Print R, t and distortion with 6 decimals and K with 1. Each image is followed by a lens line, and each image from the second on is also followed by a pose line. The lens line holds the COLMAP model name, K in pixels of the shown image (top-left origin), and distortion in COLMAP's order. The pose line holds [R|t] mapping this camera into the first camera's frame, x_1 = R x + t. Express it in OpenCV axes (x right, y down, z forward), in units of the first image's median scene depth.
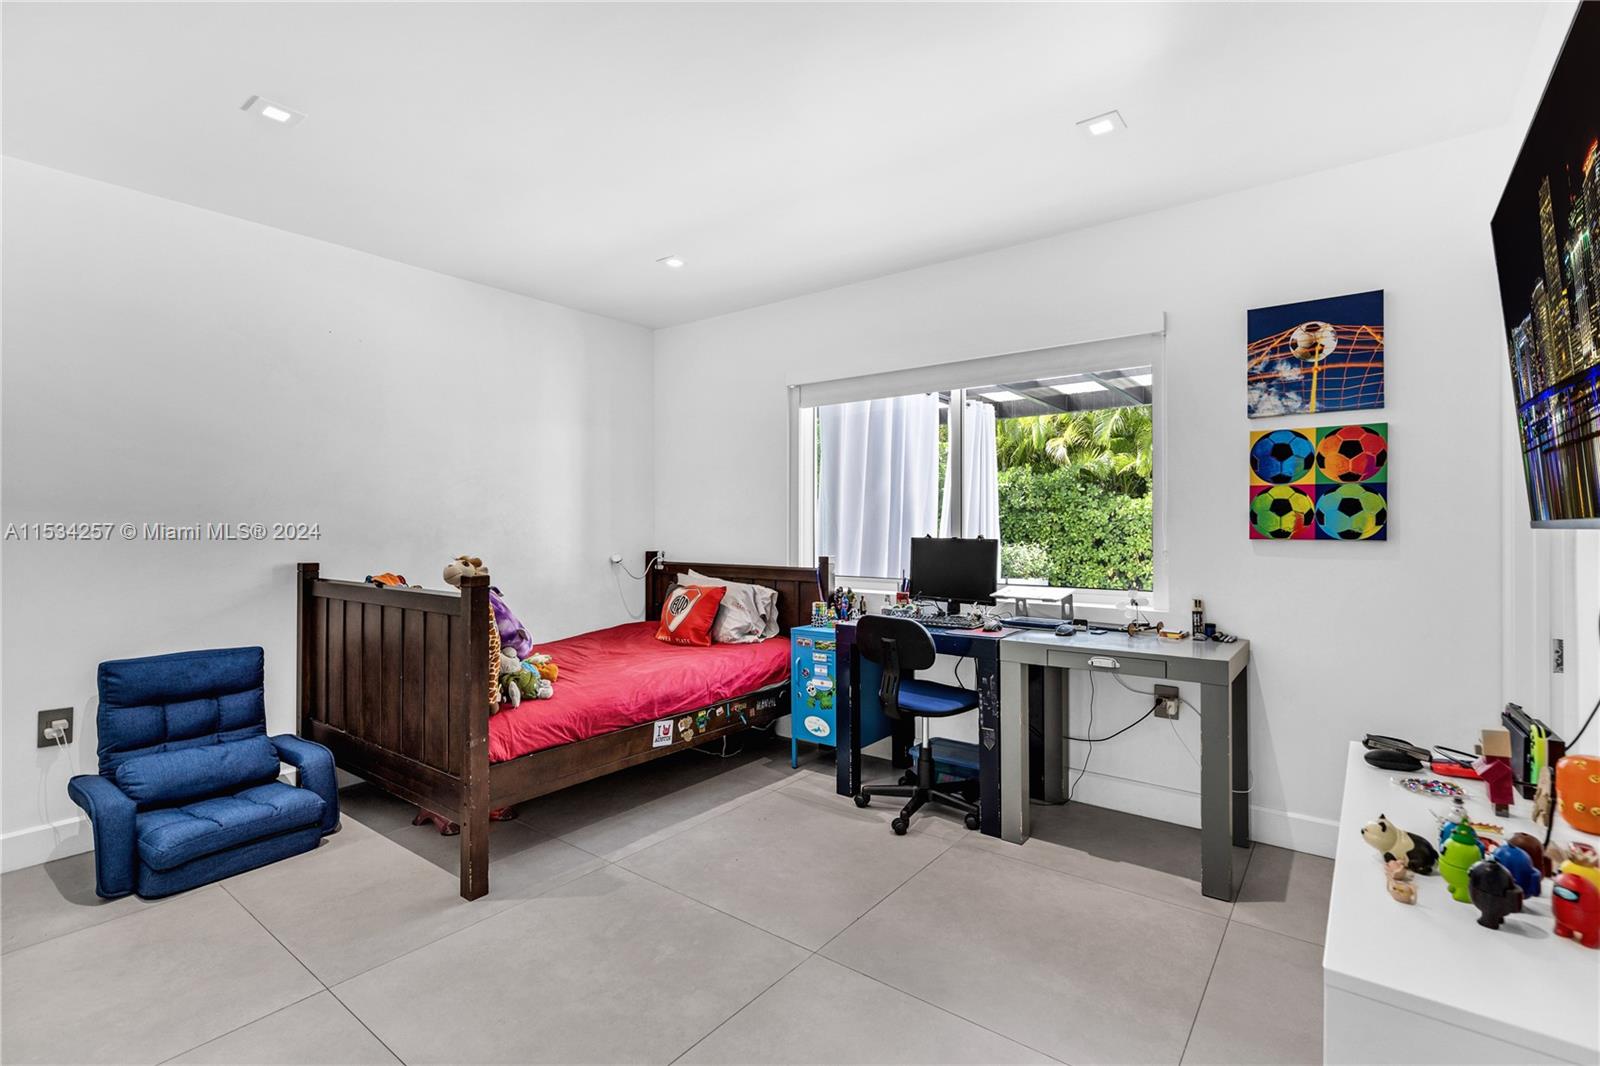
lens RADIAL K [[742.5, 0, 805.2], [0, 742.5, 524.2], [0, 0, 1]] dist [0.000052, 0.000522]
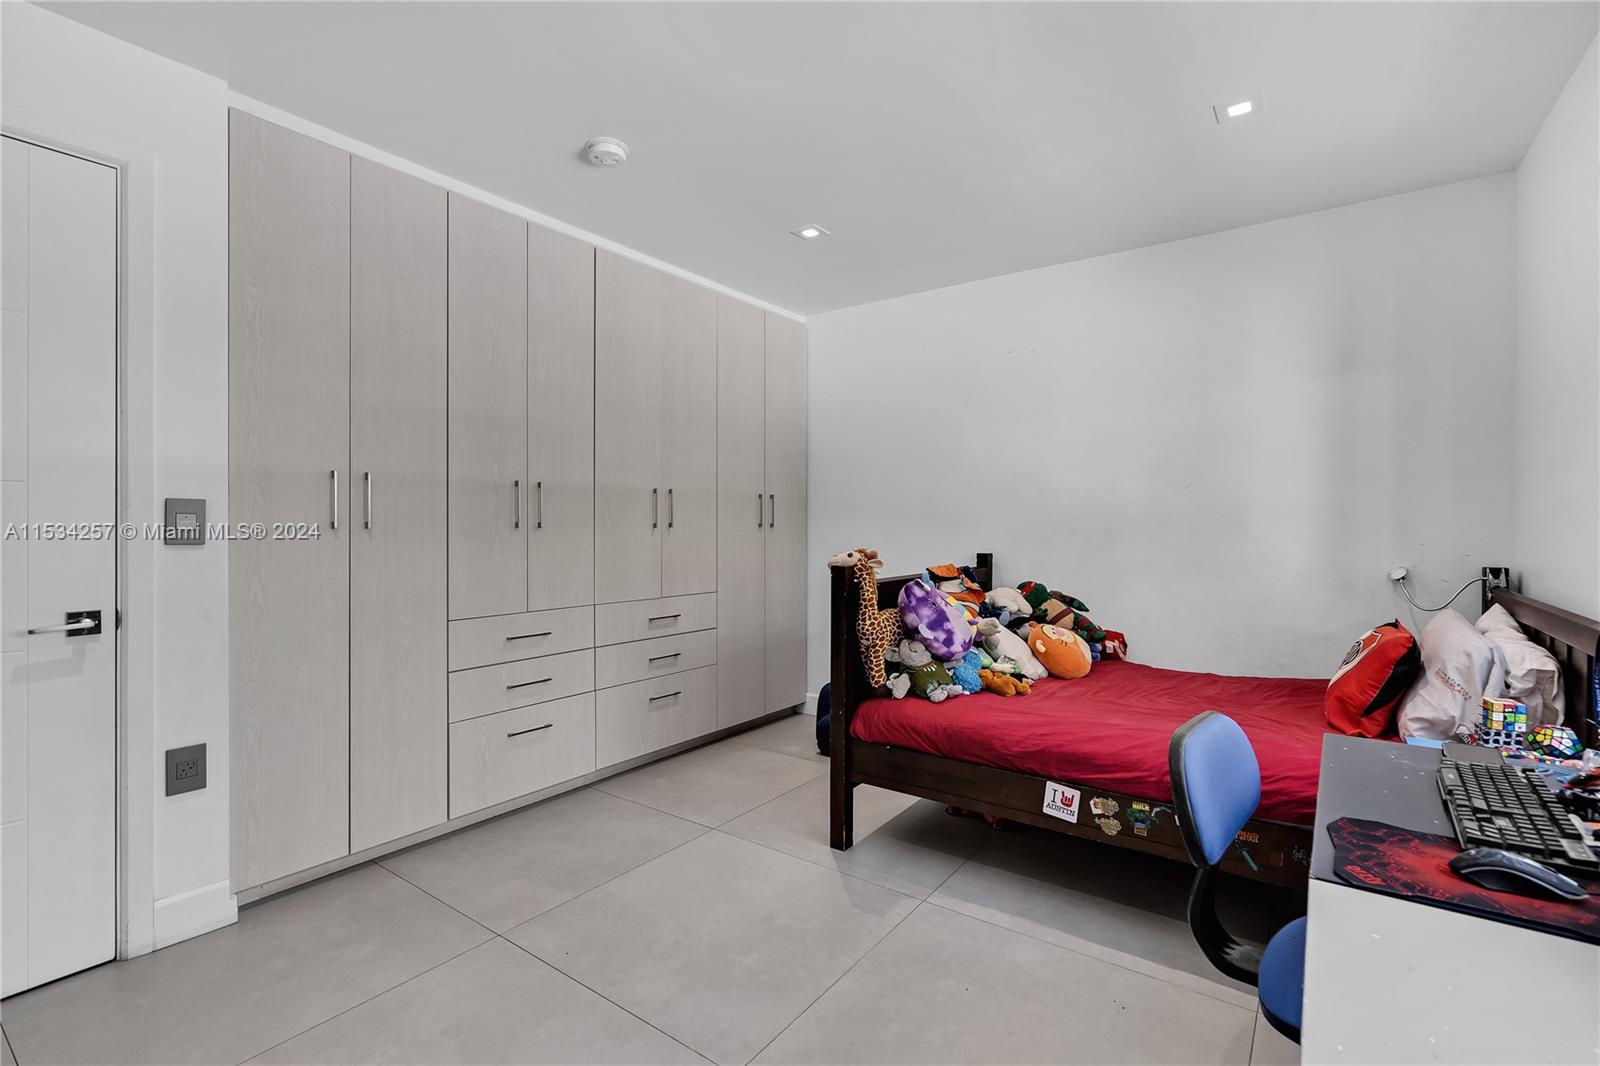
lens RADIAL K [[742.5, 0, 805.2], [0, 742.5, 524.2], [0, 0, 1]] dist [0.000052, 0.000522]
pose [[0.021823, 0.004059, -0.999754, 0.579857], [0.002417, 0.999989, 0.004112, 0.001353], [0.999759, -0.002507, 0.021813, 0.780286]]
